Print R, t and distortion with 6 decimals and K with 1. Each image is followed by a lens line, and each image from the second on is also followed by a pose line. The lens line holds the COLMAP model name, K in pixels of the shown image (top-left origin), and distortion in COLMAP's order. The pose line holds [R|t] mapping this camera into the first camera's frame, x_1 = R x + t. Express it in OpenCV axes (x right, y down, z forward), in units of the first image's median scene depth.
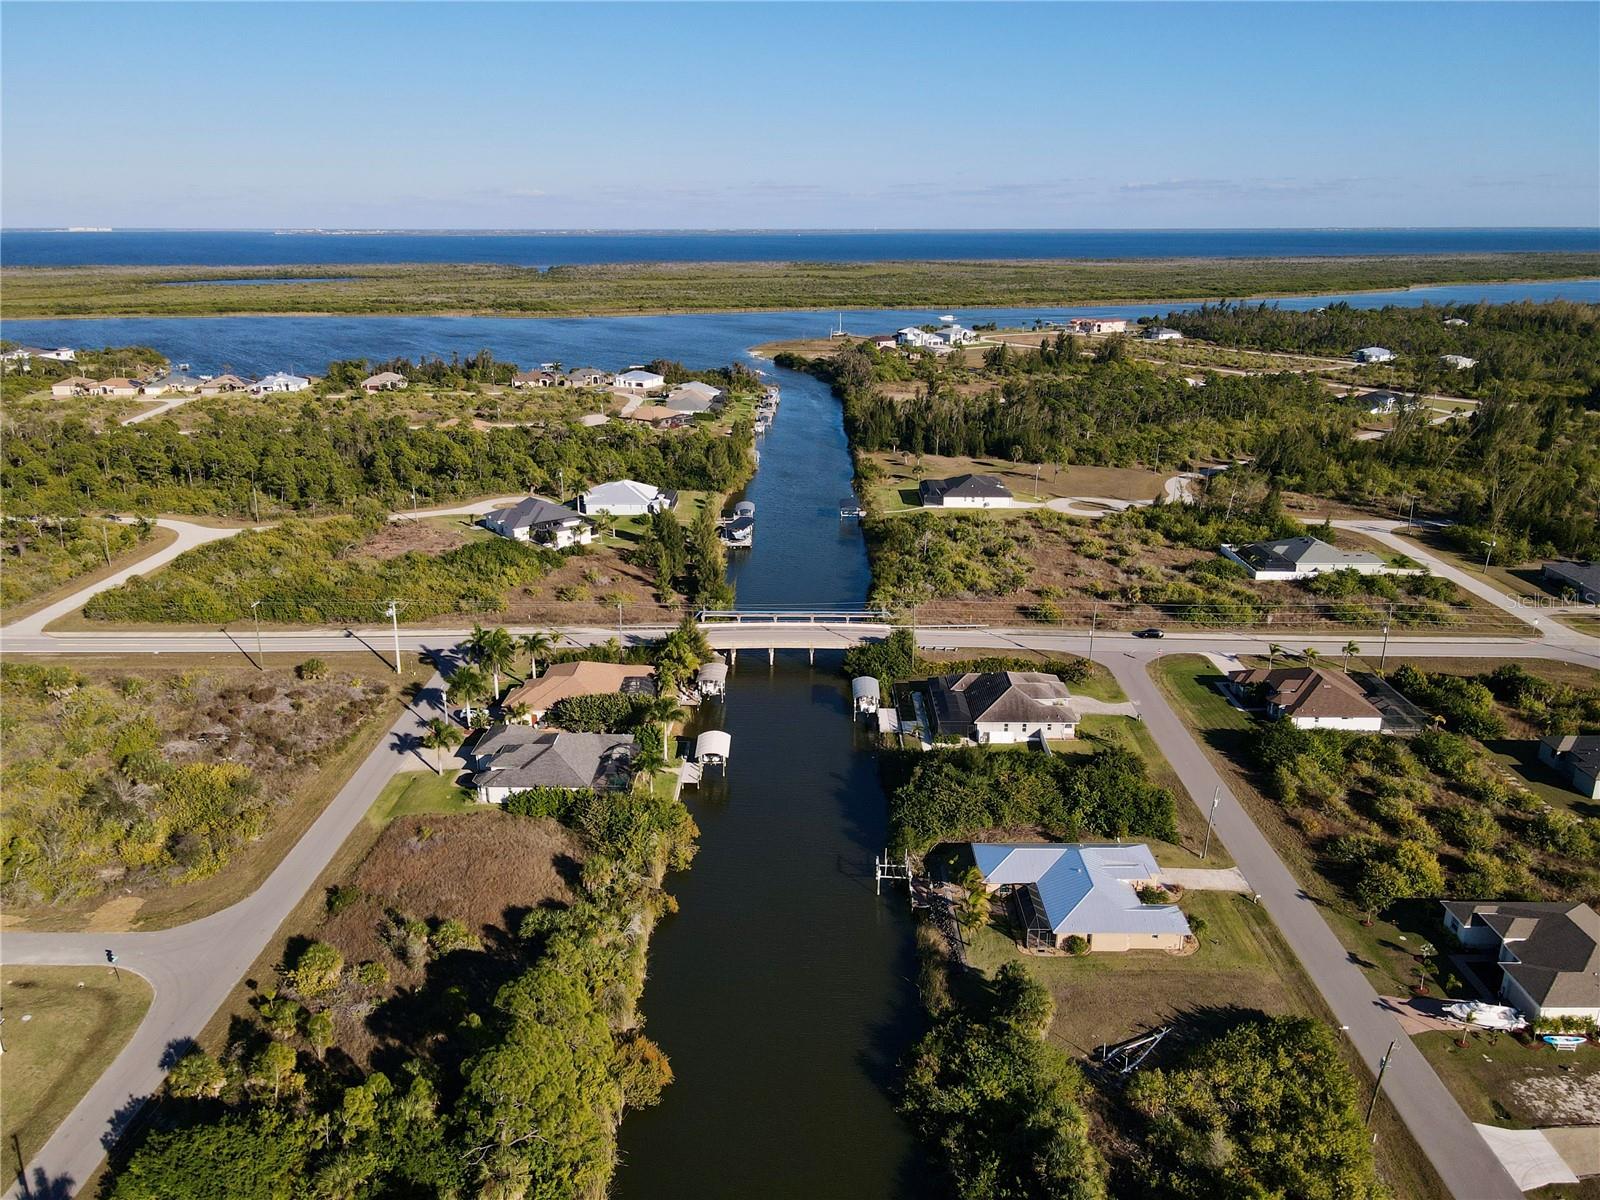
lens RADIAL K [[1175.4, 0, 800.5], [0, 1175.4, 592.7], [0, 0, 1]] dist [-0.003307, 0.036247]
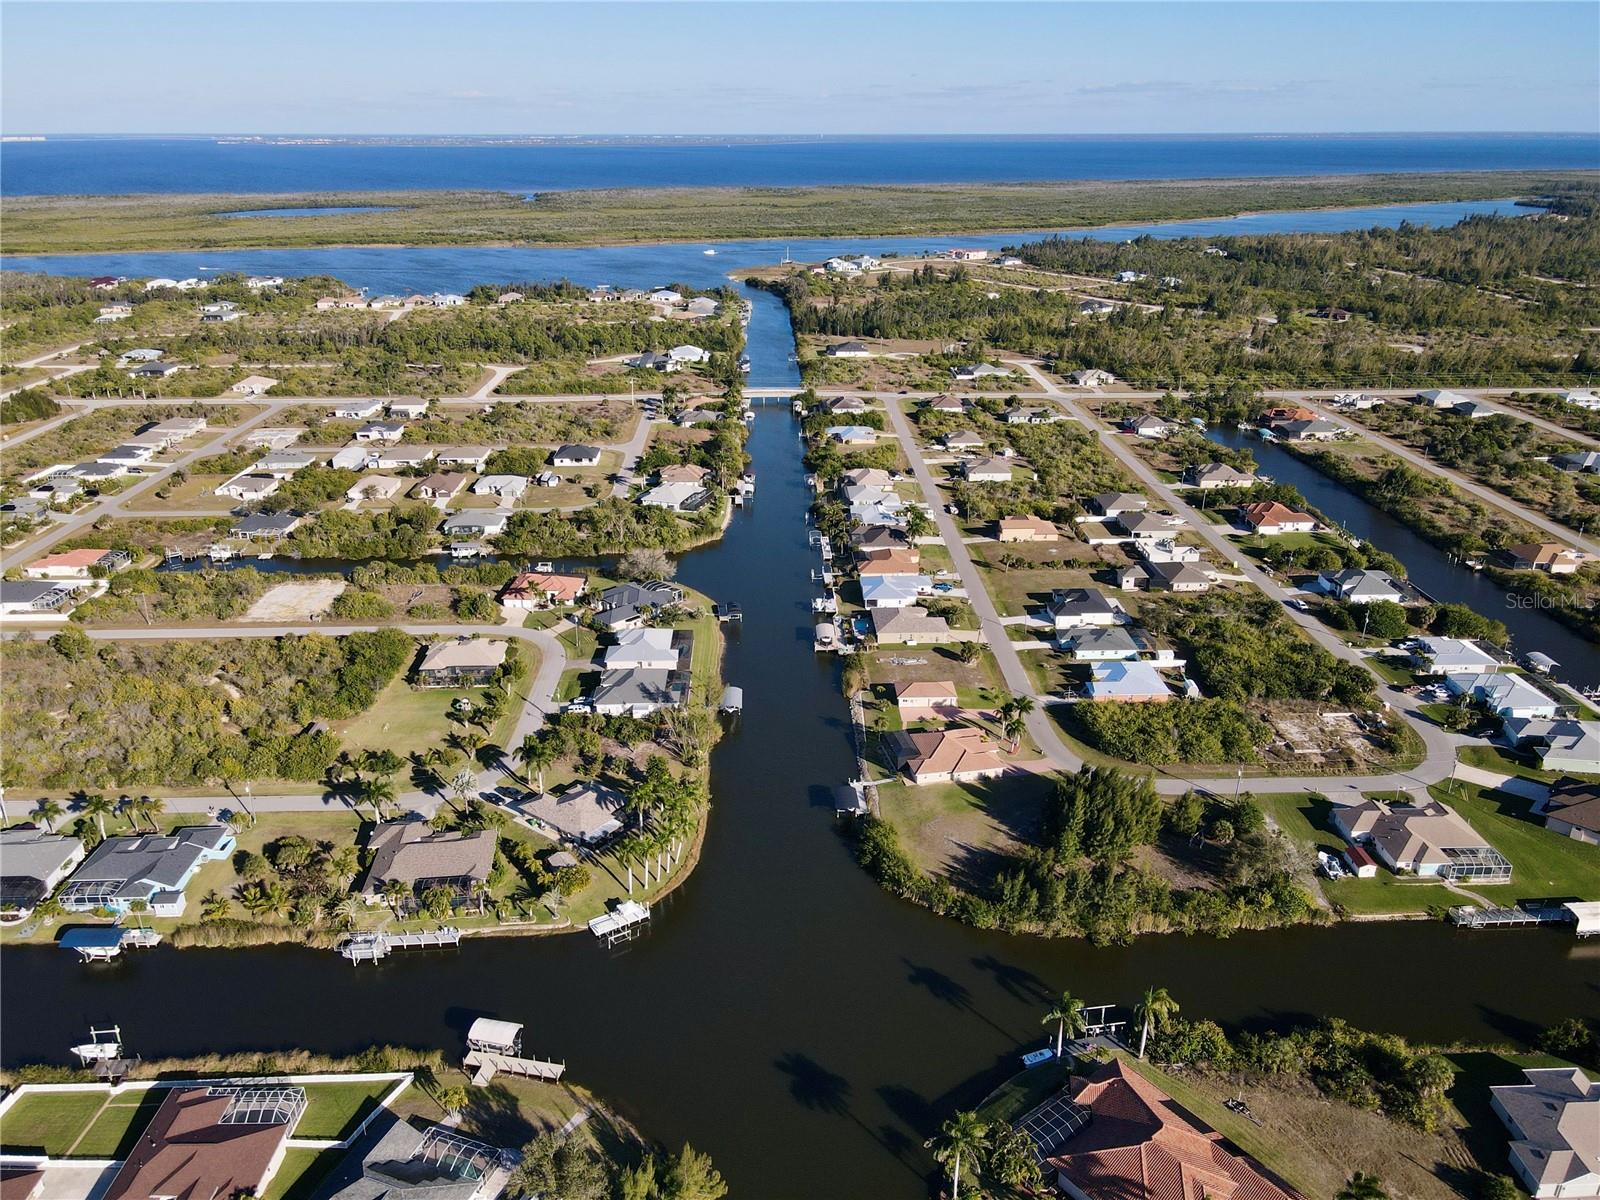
lens RADIAL K [[1173.7, 0, 800.6], [0, 1173.7, 593.8], [0, 0, 1]] dist [0.007862, 0.013959]
pose [[0.999067, -0.016861, 0.039757, -0.036754], [0.013879, 0.997152, 0.074129, 0.199100], [-0.040894, -0.073508, 0.996456, -1.169649]]
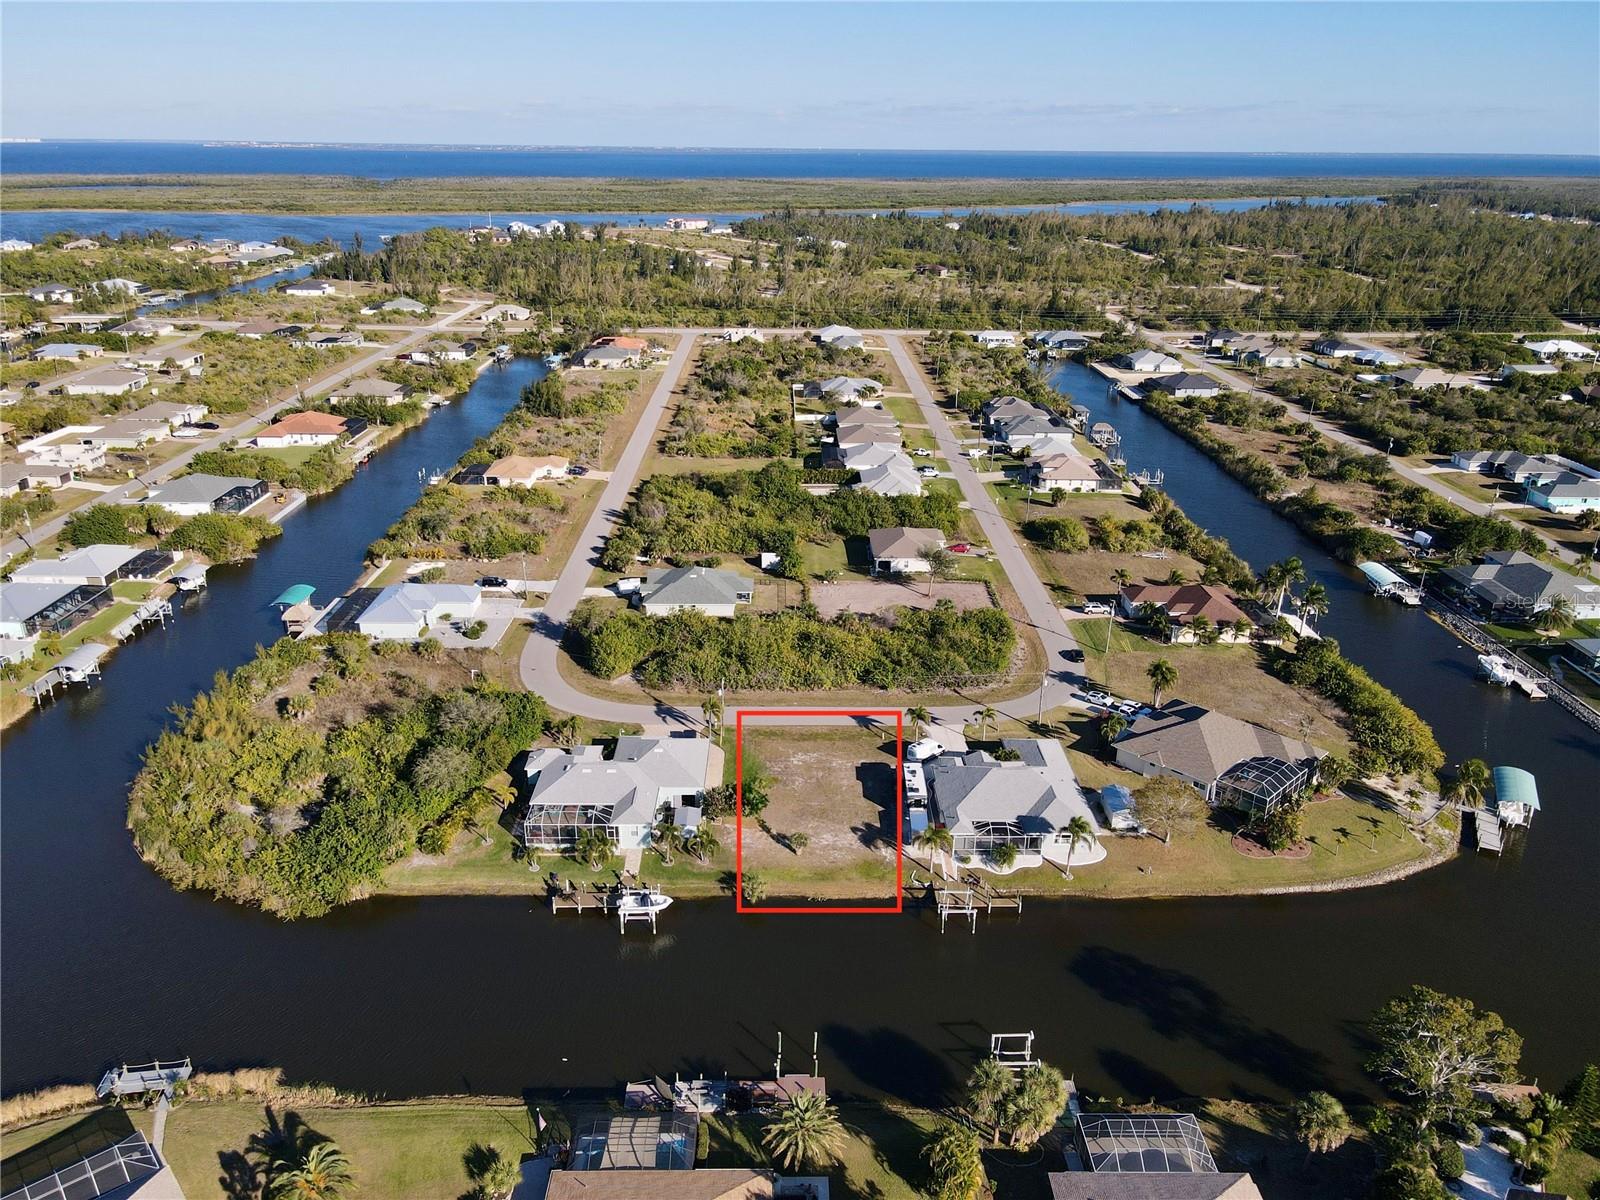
lens RADIAL K [[1175.4, 0, 800.5], [0, 1175.4, 592.7], [0, 0, 1]] dist [-0.003307, 0.036247]
pose [[0.999617, 0.000394, 0.027672, 0.905742], [-0.002095, 0.998107, 0.061471, 0.293561], [-0.027596, -0.061505, 0.997725, -0.982969]]
